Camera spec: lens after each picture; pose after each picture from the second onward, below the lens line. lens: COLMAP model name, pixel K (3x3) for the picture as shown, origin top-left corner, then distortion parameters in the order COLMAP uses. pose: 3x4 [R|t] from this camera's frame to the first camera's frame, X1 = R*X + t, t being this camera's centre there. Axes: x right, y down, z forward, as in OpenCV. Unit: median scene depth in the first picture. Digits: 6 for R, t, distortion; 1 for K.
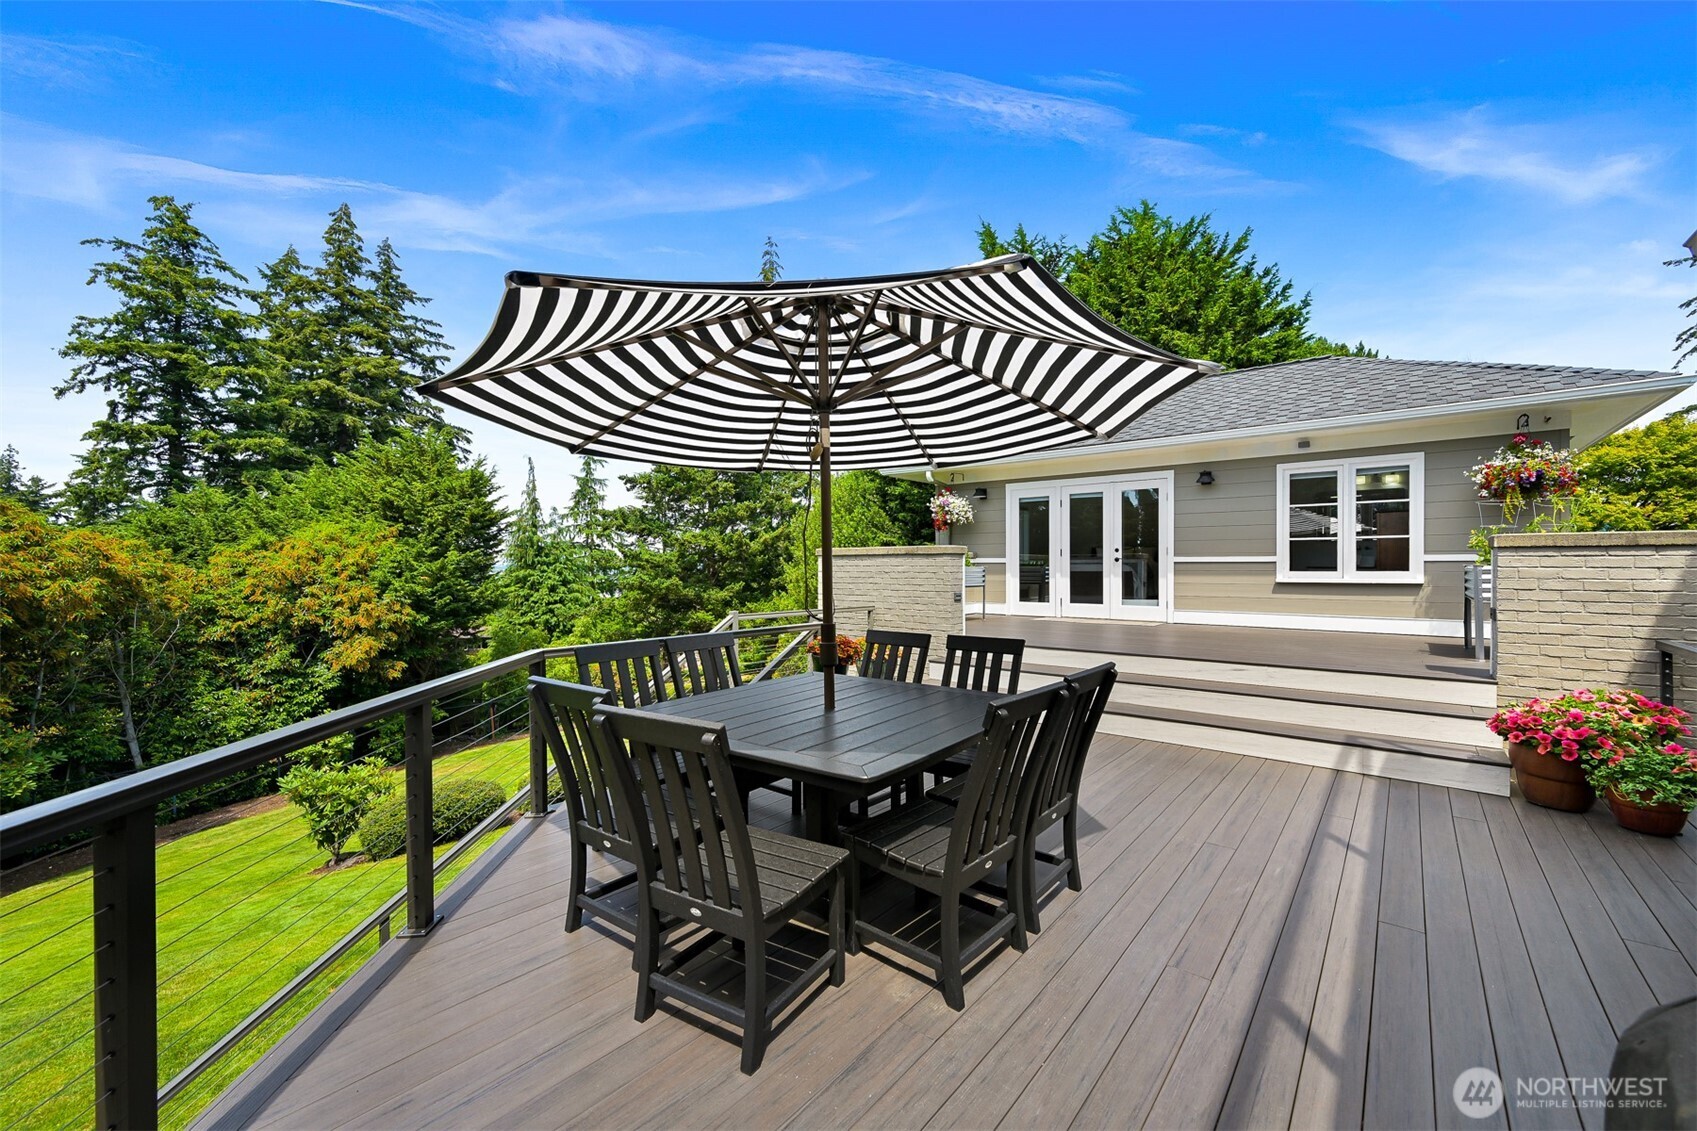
lens RADIAL K [[671.3, 0, 847.4], [0, 671.3, 576.9], [0, 0, 1]] dist [-0.001193, -0.000034]
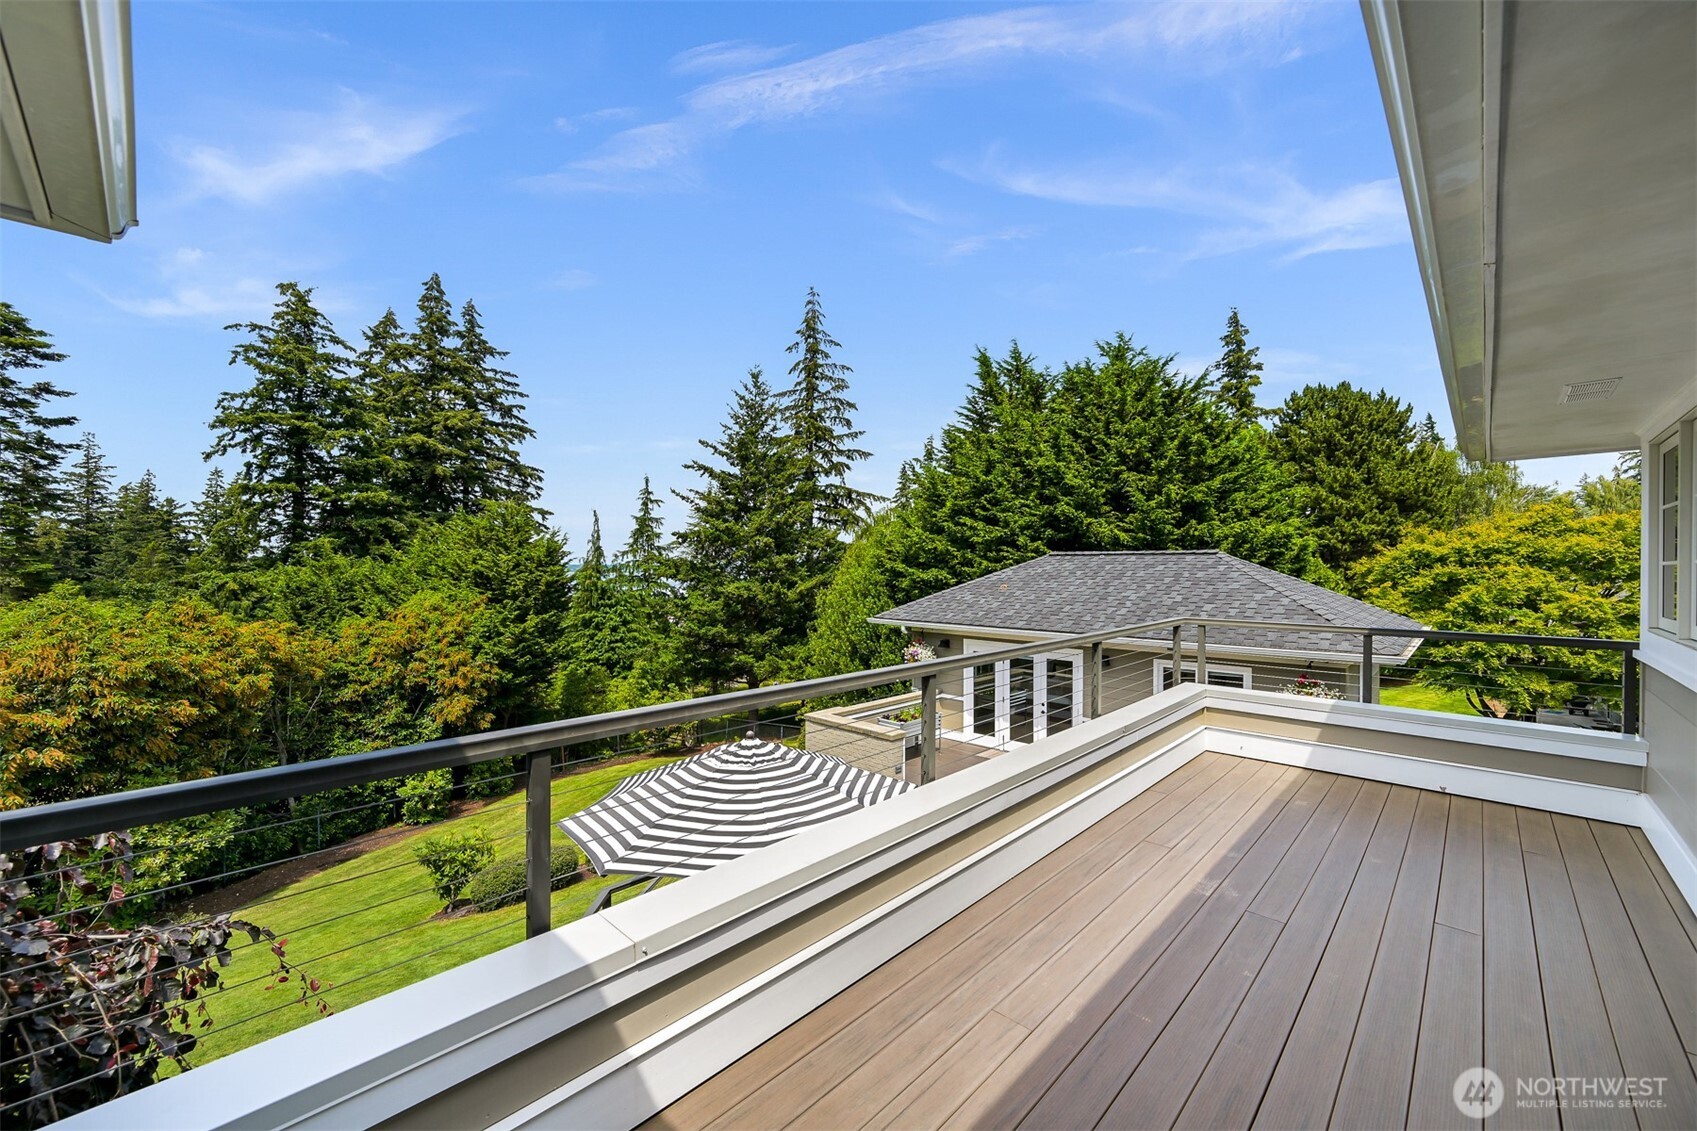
lens RADIAL K [[671.3, 0, 851.4], [0, 671.3, 563.9], [0, 0, 1]] dist [-0.001193, -0.000034]
pose [[0.997267, 0.002953, -0.073828, 0.039483], [-0.003015, 0.999995, -0.000741, -0.092294], [0.073826, 0.000961, 0.997271, -0.091388]]
